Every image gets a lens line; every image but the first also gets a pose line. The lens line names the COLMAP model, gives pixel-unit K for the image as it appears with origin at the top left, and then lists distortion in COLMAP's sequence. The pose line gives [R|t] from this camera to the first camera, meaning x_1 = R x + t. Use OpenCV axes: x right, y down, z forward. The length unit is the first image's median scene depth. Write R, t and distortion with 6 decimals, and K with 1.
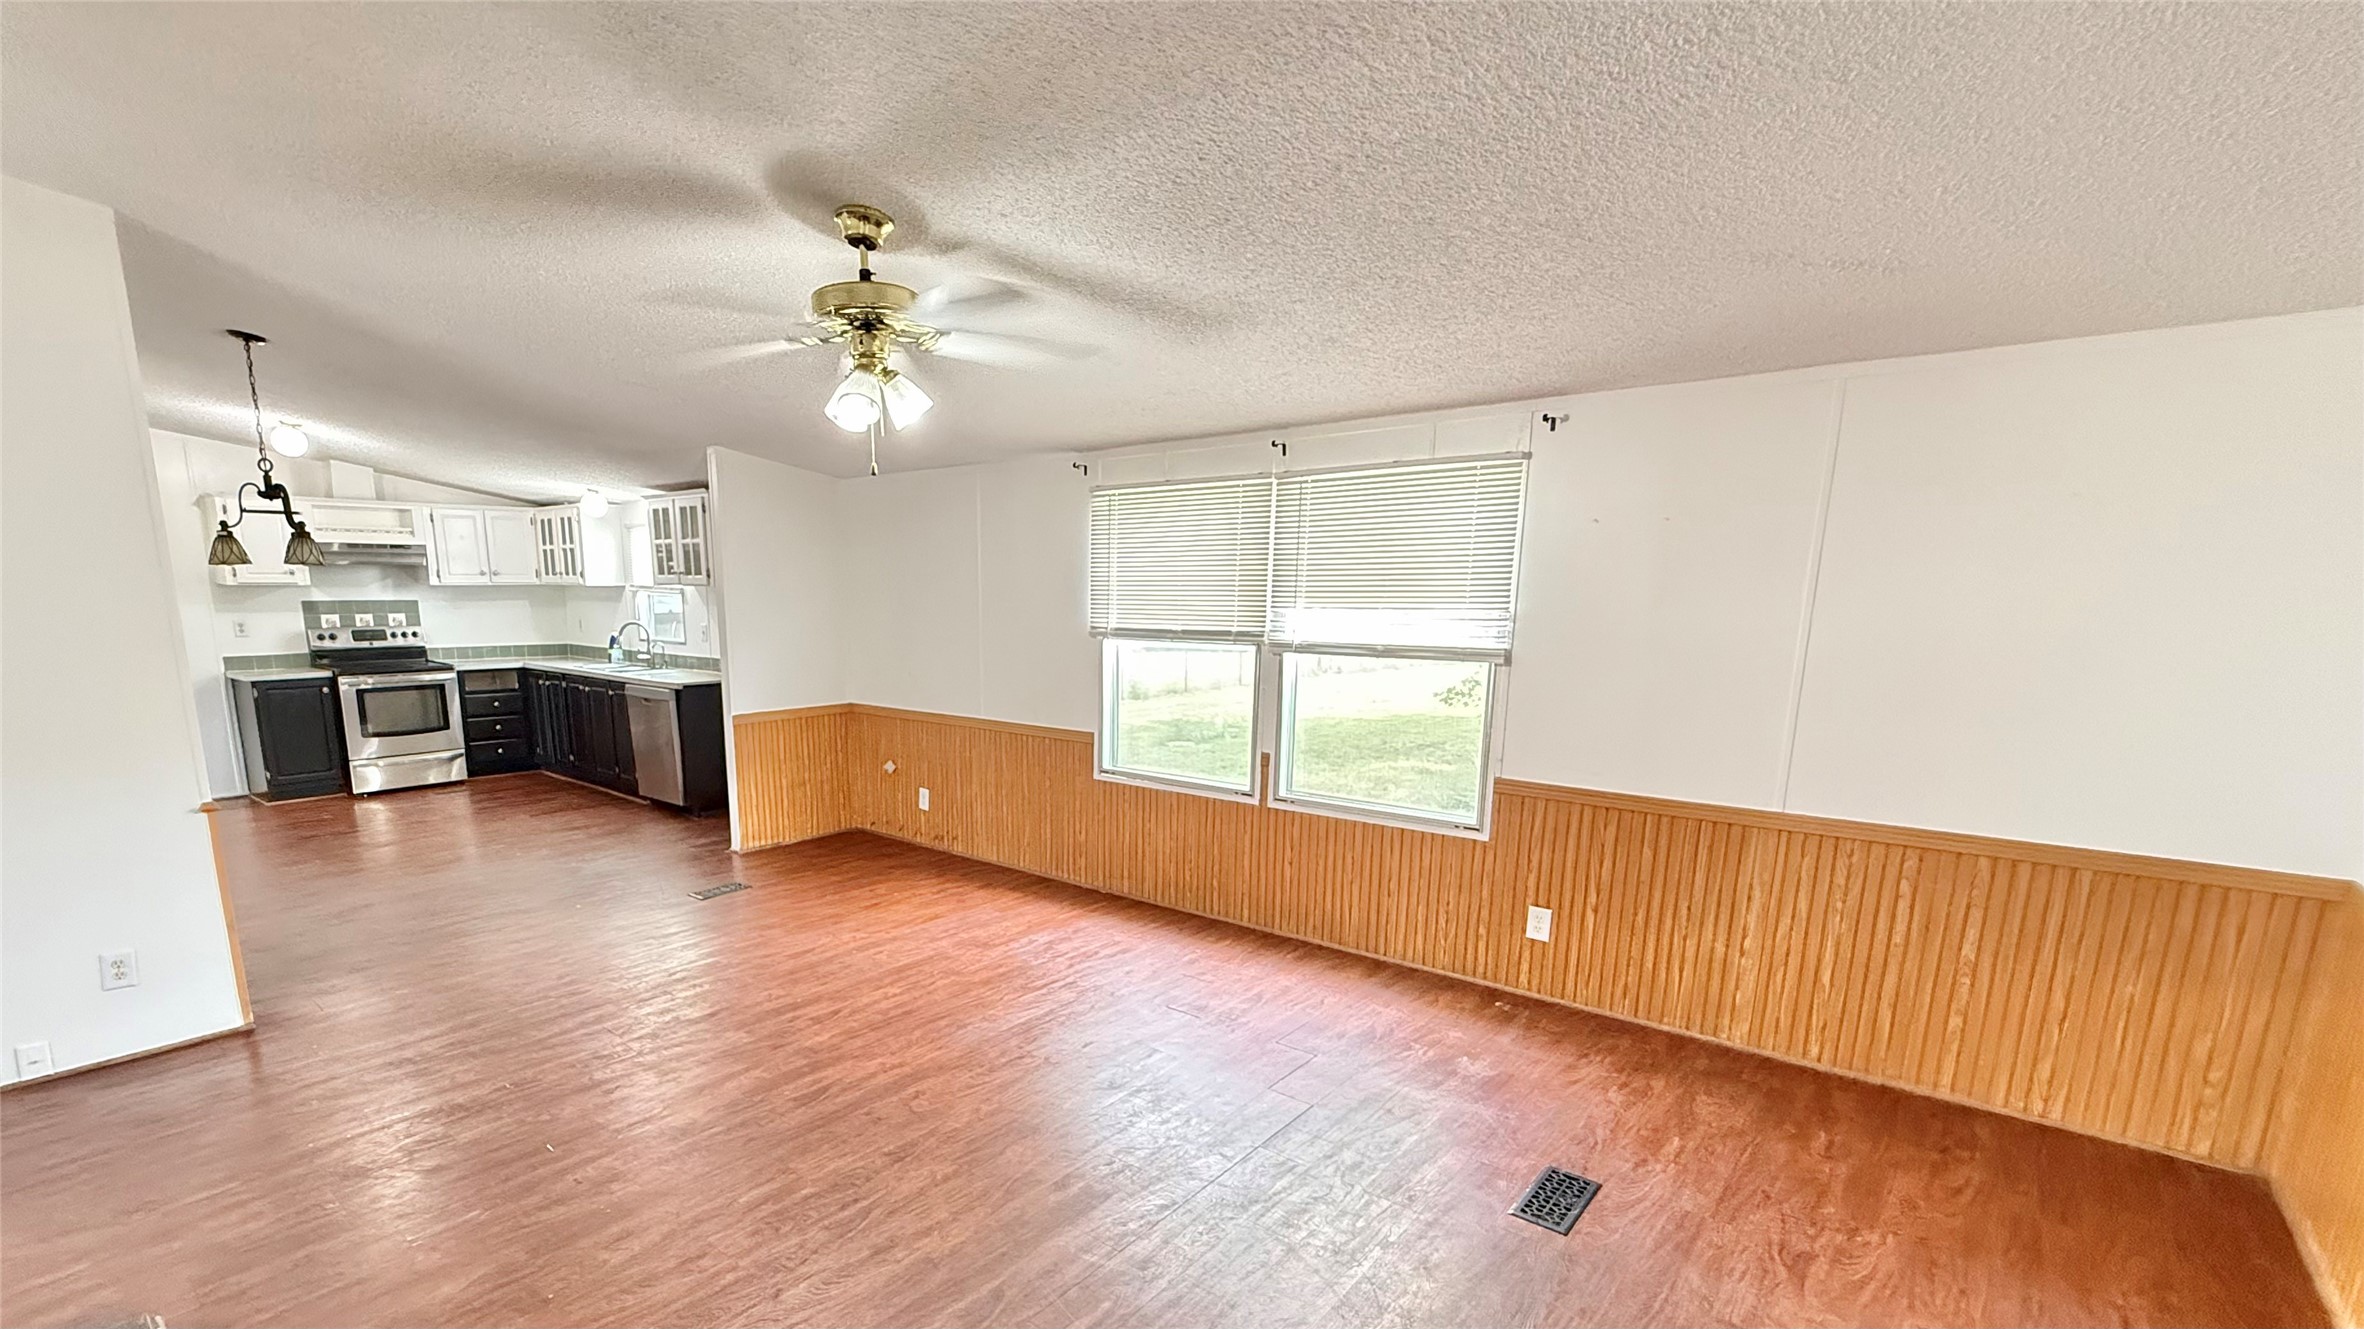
lens RADIAL K [[949.7, 0, 1181.6], [0, 949.7, 765.2], [0, 0, 1]] dist [-0.000212, -0.000094]
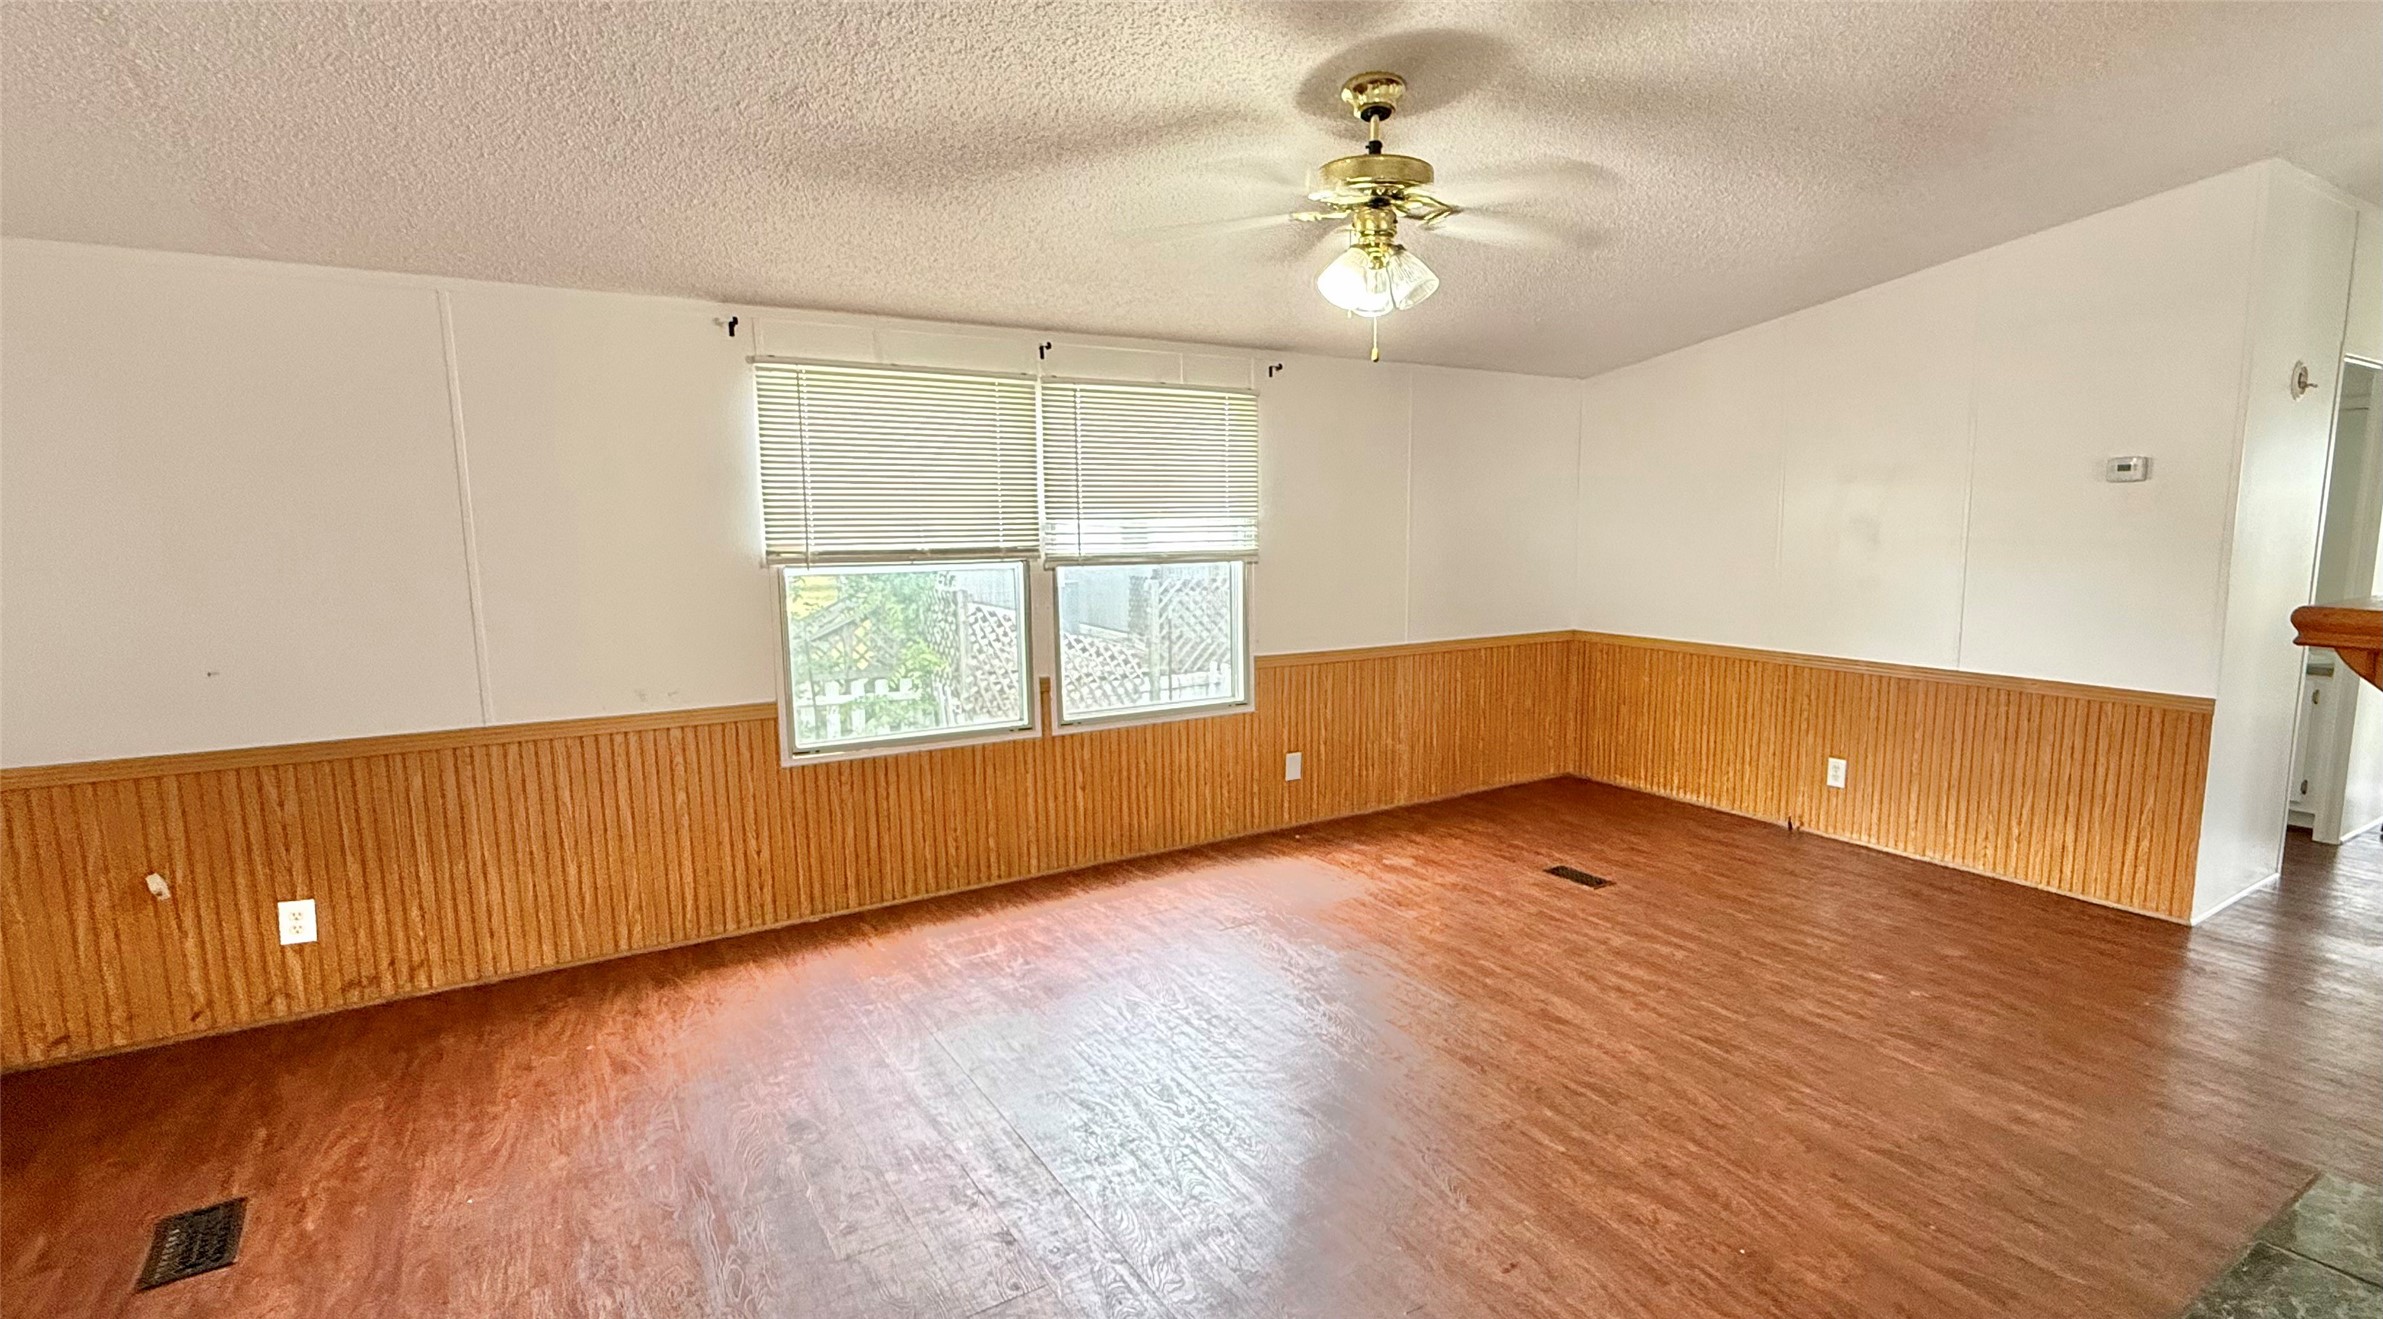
lens RADIAL K [[1077.8, 0, 1191.5], [0, 1077.8, 659.5], [0, 0, 1]] dist [-0.000231, -0.000073]
pose [[0.374626, -0.126415, 0.918518, -0.813858], [0.174791, 0.982528, 0.063935, -0.072434], [-0.910551, 0.136597, 0.390177, 0.466553]]
